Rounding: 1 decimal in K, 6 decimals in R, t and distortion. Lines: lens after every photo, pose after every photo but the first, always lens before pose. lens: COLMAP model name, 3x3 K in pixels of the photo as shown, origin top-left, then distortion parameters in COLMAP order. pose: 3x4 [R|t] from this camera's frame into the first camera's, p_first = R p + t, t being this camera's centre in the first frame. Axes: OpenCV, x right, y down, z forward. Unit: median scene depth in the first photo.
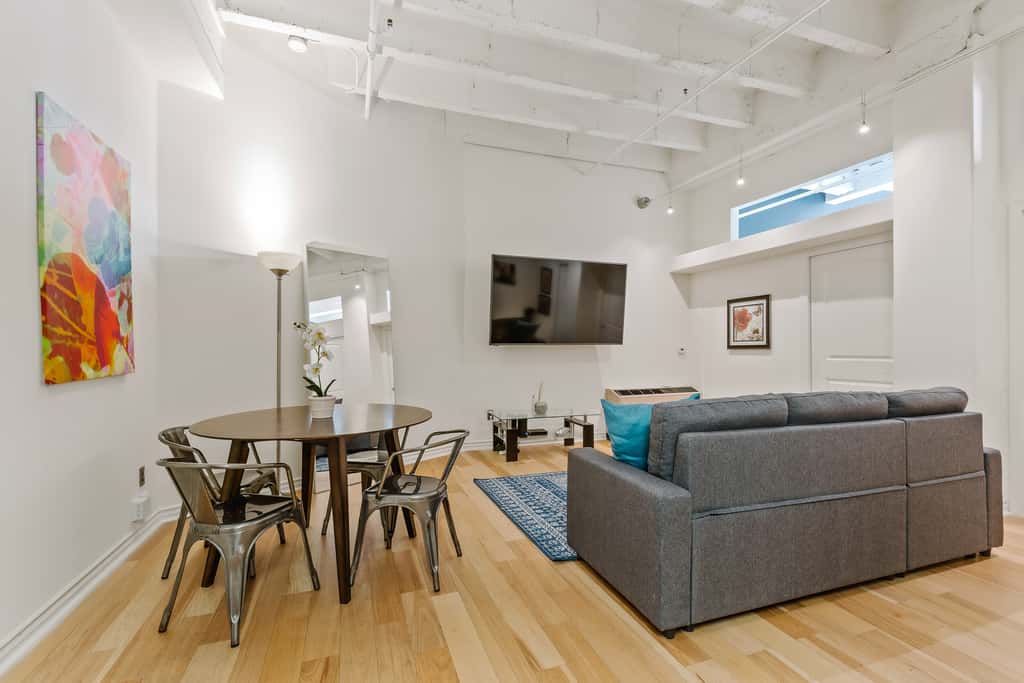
lens RADIAL K [[461.4, 0, 516.4], [0, 461.4, 343.3], [0, 0, 1]] dist [-0.004243, 0.002017]
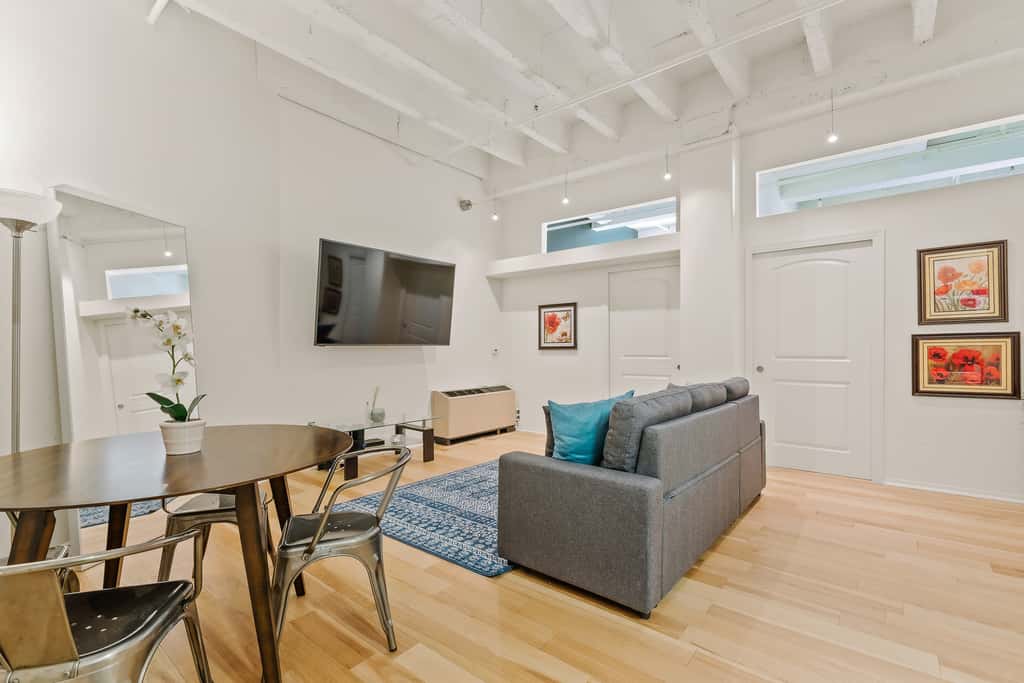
lens RADIAL K [[461.4, 0, 517.7], [0, 461.4, 346.2], [0, 0, 1]] dist [-0.004243, 0.002017]
pose [[0.855412, 0.003160, 0.517938, -0.244476], [-0.005292, 0.999983, 0.002639, 0.001827], [-0.517921, -0.004998, 0.855414, 0.121397]]
